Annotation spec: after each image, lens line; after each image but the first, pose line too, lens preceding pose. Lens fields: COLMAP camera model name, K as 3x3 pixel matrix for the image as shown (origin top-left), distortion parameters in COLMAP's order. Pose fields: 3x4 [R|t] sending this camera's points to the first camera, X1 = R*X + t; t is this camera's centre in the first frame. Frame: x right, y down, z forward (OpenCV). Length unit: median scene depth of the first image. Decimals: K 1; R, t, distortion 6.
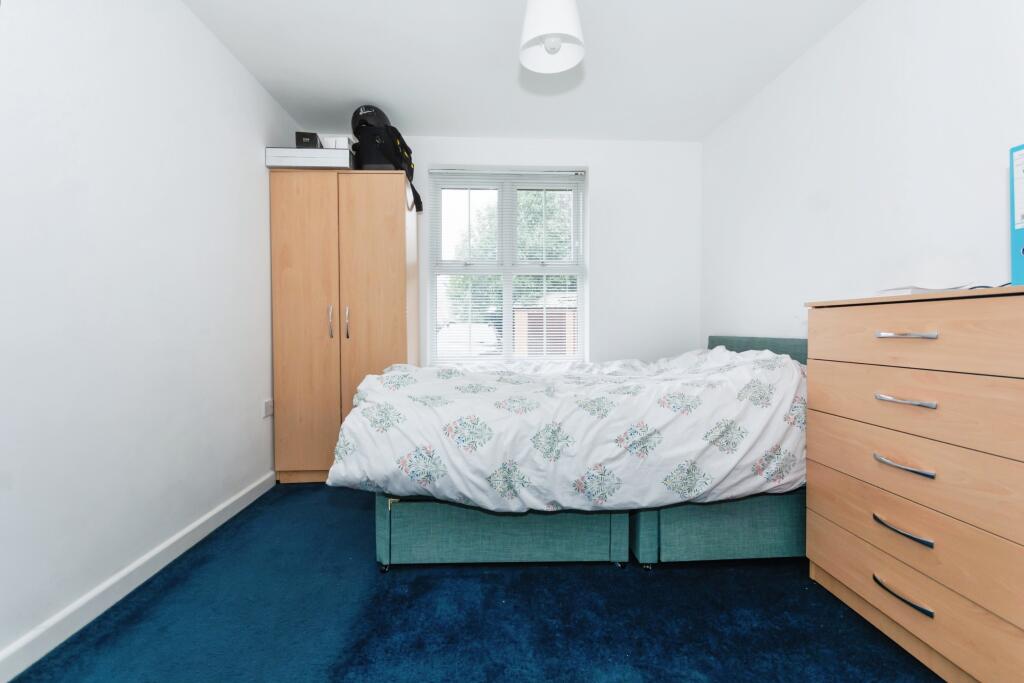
lens RADIAL K [[455.7, 0, 509.0], [0, 455.7, 335.1], [0, 0, 1]] dist [0.001566, 0.000639]
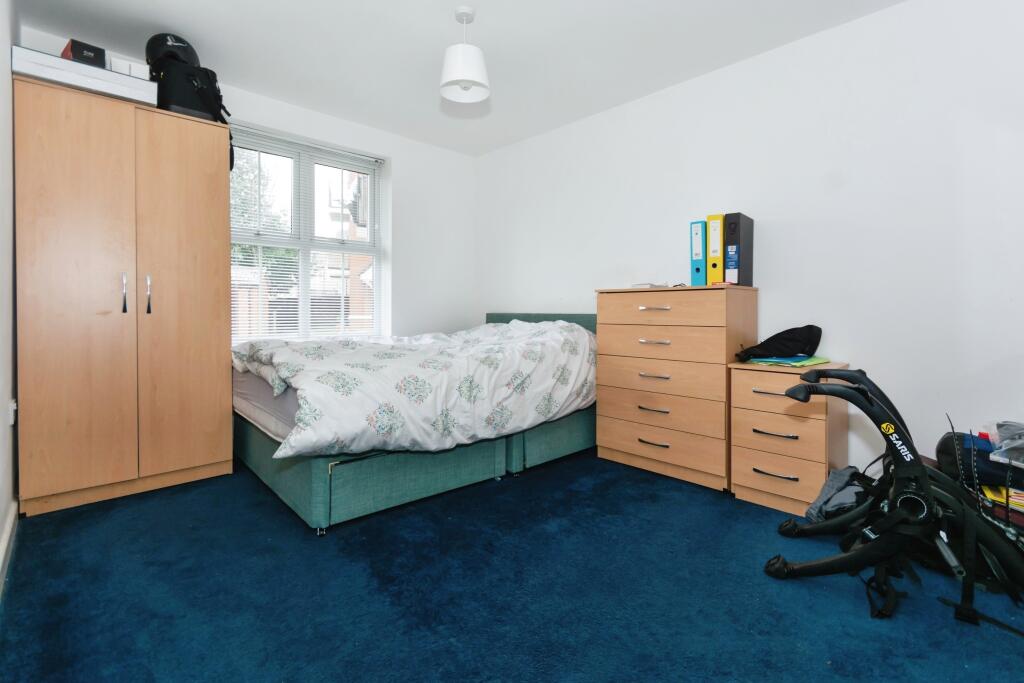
lens RADIAL K [[455.7, 0, 541.0], [0, 455.7, 312.4], [0, 0, 1]] dist [0.001566, 0.000639]
pose [[0.755361, 0.003218, 0.655301, -0.586029], [0.004102, 0.999945, -0.009638, 0.025079], [-0.655296, 0.009968, 0.755306, -0.113556]]
